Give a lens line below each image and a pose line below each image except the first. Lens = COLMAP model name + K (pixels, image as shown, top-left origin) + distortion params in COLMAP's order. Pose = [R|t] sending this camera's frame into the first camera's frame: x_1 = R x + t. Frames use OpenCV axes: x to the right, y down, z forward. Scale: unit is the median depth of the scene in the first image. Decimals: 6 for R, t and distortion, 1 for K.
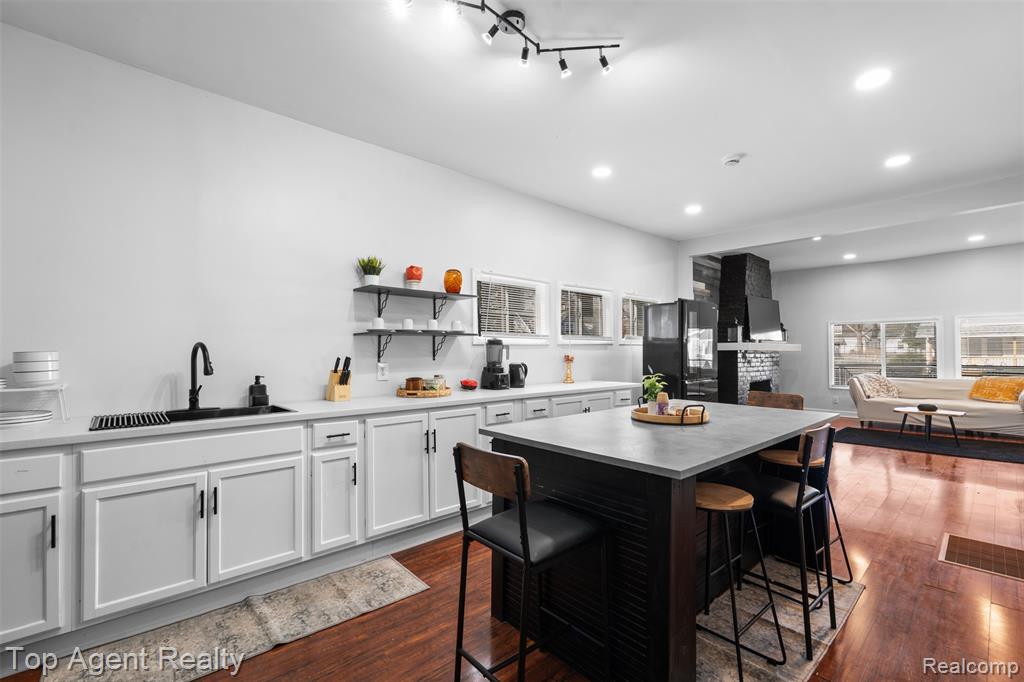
lens RADIAL K [[450.1, 0, 513.0], [0, 450.1, 346.2], [0, 0, 1]] dist [-0.000717, -0.000515]
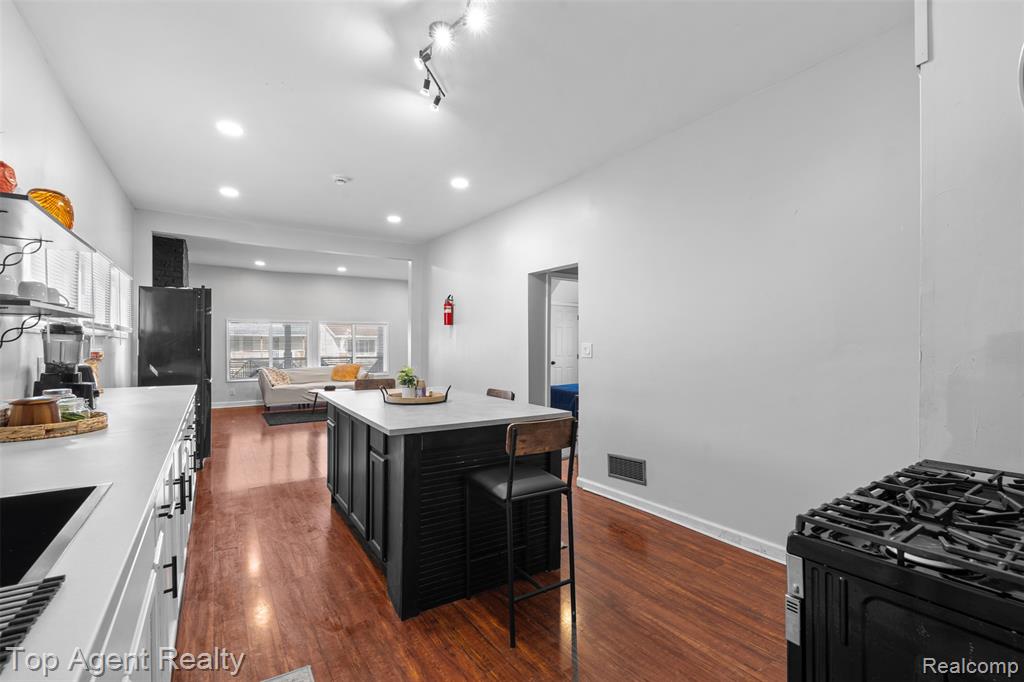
lens RADIAL K [[456.6, 0, 512.0], [0, 456.6, 341.0], [0, 0, 1]] dist [-0.001532, -0.000108]
pose [[0.166266, 0.014340, 0.985977, -0.748644], [-0.010684, 0.999862, -0.012740, 0.011315], [-0.986023, -0.008416, 0.166397, 0.480471]]
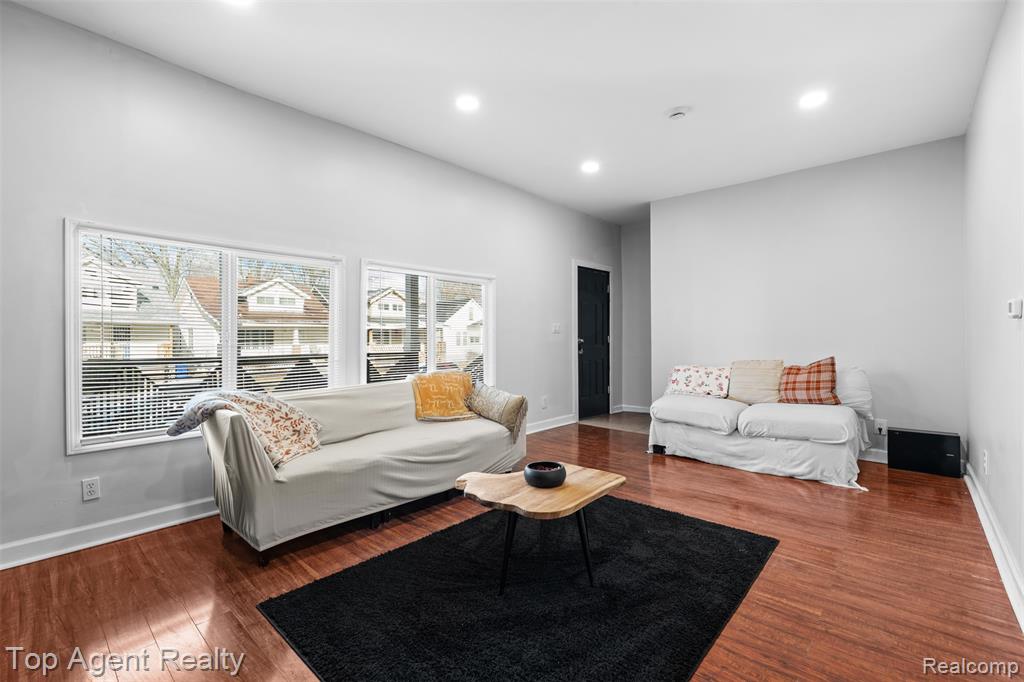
lens RADIAL K [[441.5, 0, 514.1], [0, 441.5, 337.8], [0, 0, 1]] dist [-0.004369, -0.000453]
pose [[-0.101178, 0.003051, 0.994864, 1.222145], [-0.004790, 0.999982, -0.003554, 0.059343], [-0.994857, -0.005125, -0.101161, 2.268267]]
